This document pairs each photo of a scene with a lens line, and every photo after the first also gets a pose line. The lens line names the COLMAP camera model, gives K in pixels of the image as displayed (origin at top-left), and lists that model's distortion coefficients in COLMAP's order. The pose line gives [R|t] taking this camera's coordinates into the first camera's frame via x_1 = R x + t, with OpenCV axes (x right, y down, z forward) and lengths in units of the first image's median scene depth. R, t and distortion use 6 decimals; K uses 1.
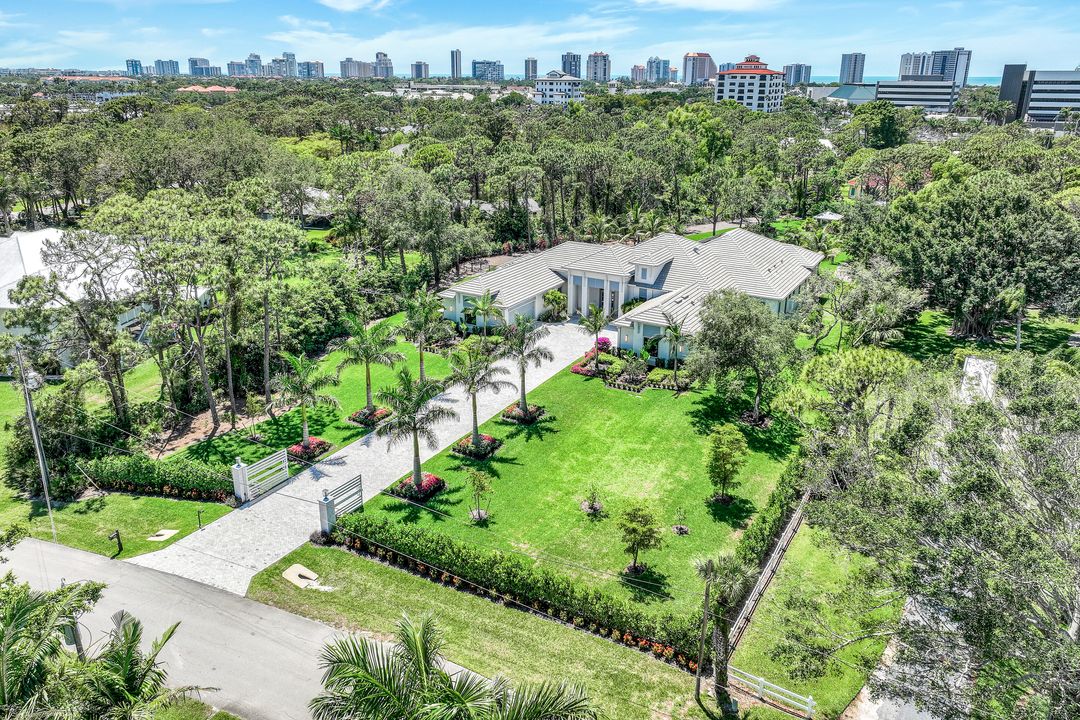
lens RADIAL K [[745.2, 0, 540.0], [0, 745.2, 360.0], [0, 0, 1]] dist [0.004412, 0.001066]
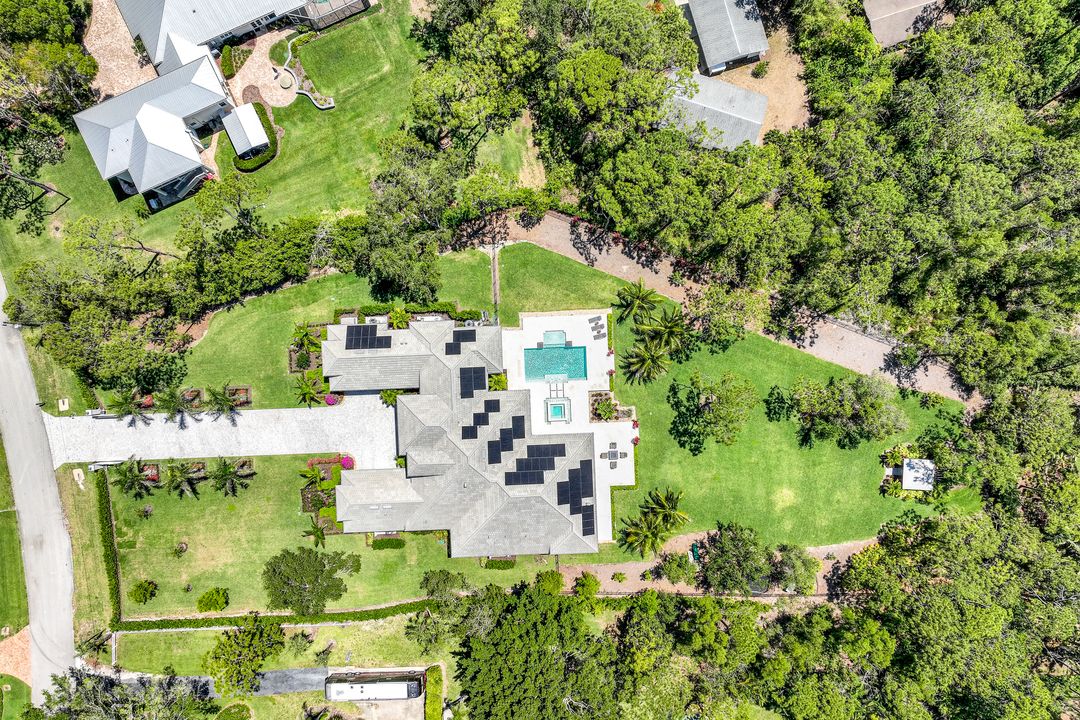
lens RADIAL K [[776.1, 0, 540.0], [0, 776.1, 360.0], [0, 0, 1]] dist [0.000957, 0.002037]
pose [[0.543285, 0.839474, -0.011181, 0.156579], [-0.304305, 0.209315, 0.929293, -1.817435], [0.782458, -0.501468, 0.369174, 0.961914]]
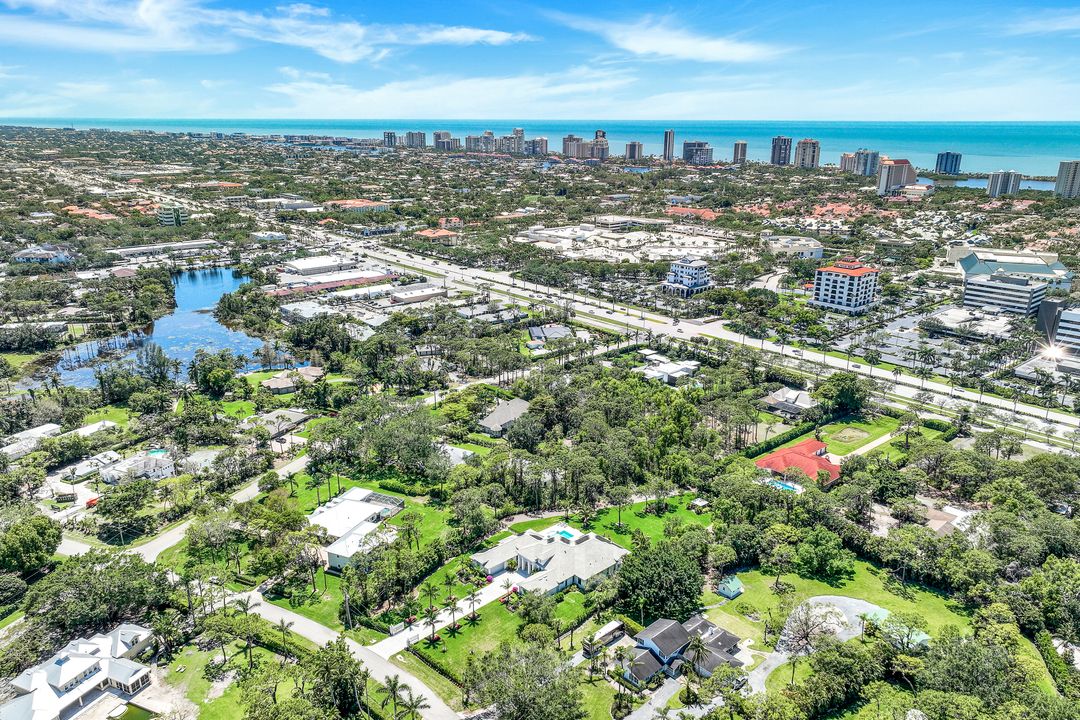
lens RADIAL K [[776.1, 0, 540.0], [0, 776.1, 360.0], [0, 0, 1]] dist [0.000957, 0.002037]
pose [[0.958969, 0.080246, -0.271917, 1.065667], [-0.096005, 0.994357, -0.045131, -0.898945], [0.266761, 0.069385, 0.961262, -2.235001]]
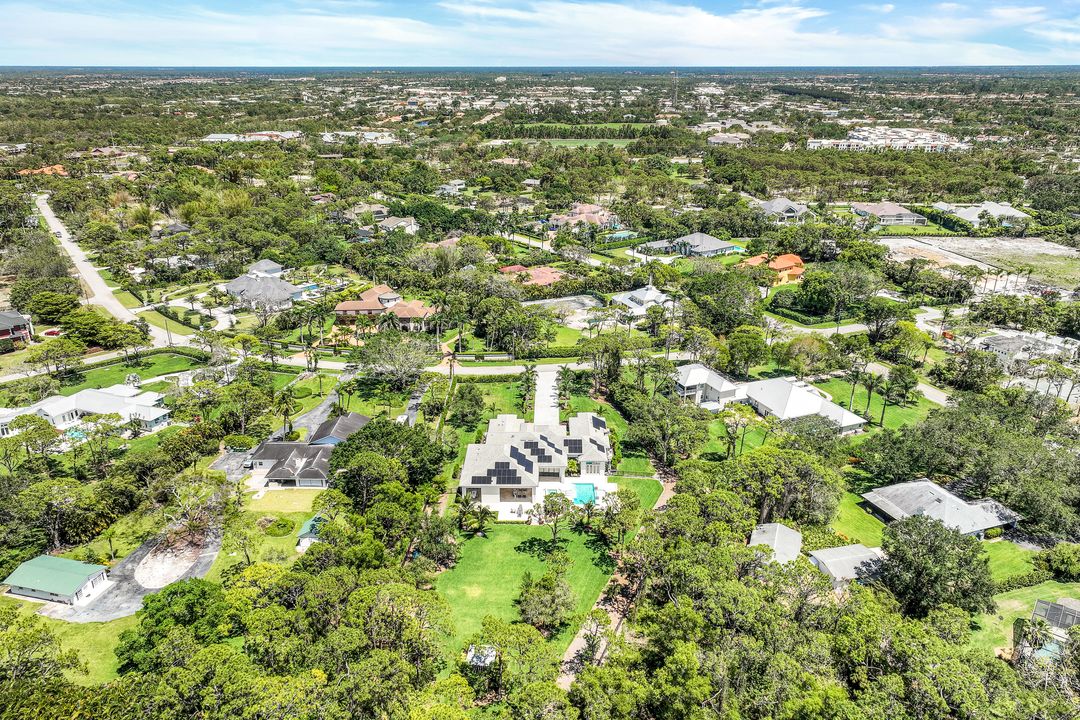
lens RADIAL K [[776.1, 0, 540.0], [0, 776.1, 360.0], [0, 0, 1]] dist [0.000957, 0.002037]
pose [[-0.867433, 0.165790, -0.469121, 1.451247], [-0.182471, 0.771160, 0.609931, -2.123584], [0.462888, 0.614675, -0.638678, 2.965416]]
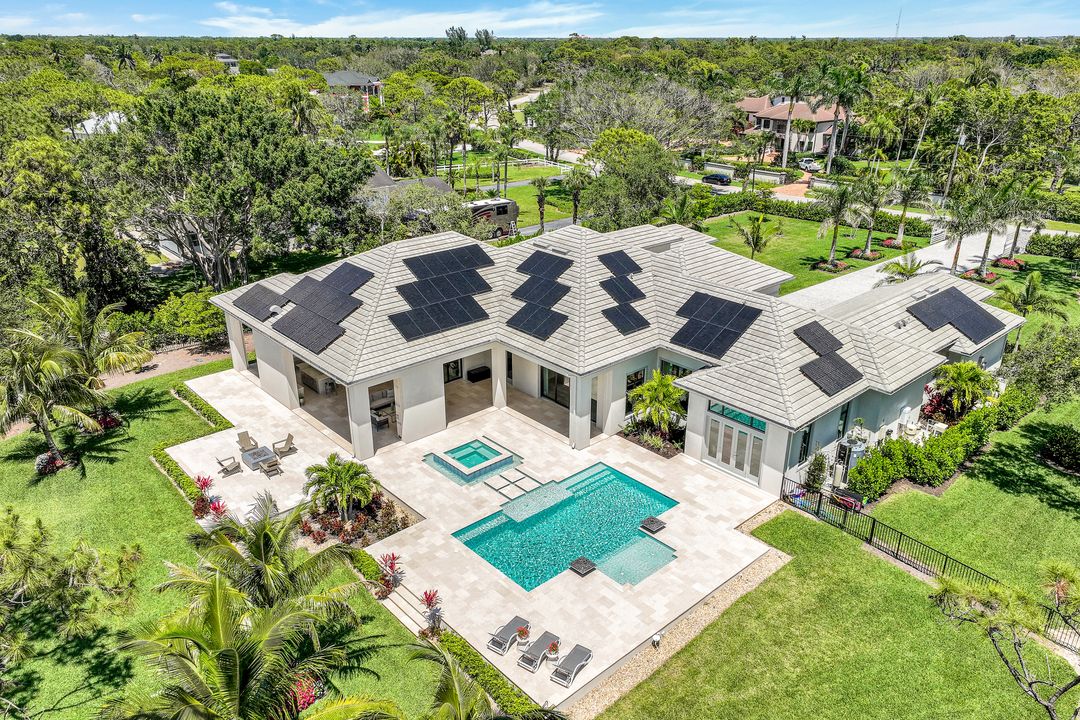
lens RADIAL K [[776.1, 0, 540.0], [0, 776.1, 360.0], [0, 0, 1]] dist [0.000957, 0.002037]
pose [[-0.954087, -0.127241, 0.271159, 0.056137], [0.092251, 0.736452, 0.670171, -0.624923], [-0.284969, 0.664416, -0.690901, 1.925890]]
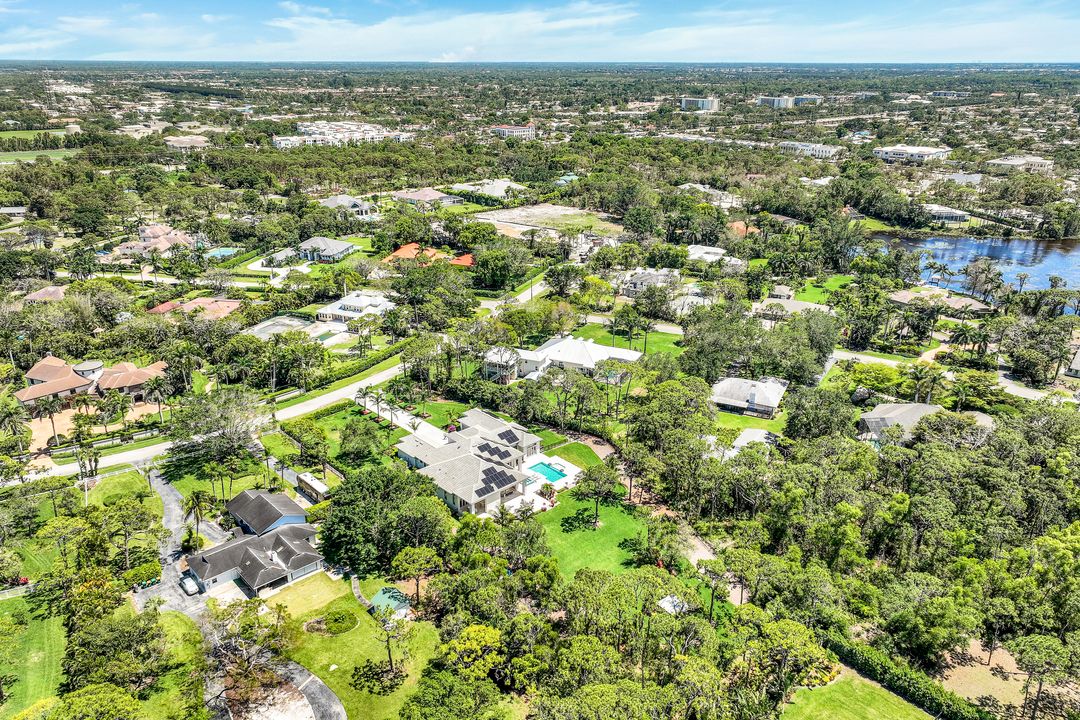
lens RADIAL K [[776.1, 0, 540.0], [0, 776.1, 360.0], [0, 0, 1]] dist [0.000957, 0.002037]
pose [[-0.283641, 0.333405, -0.899105, 2.612835], [-0.339177, 0.842121, 0.419274, -1.739168], [0.896943, 0.423879, -0.125777, 1.793241]]
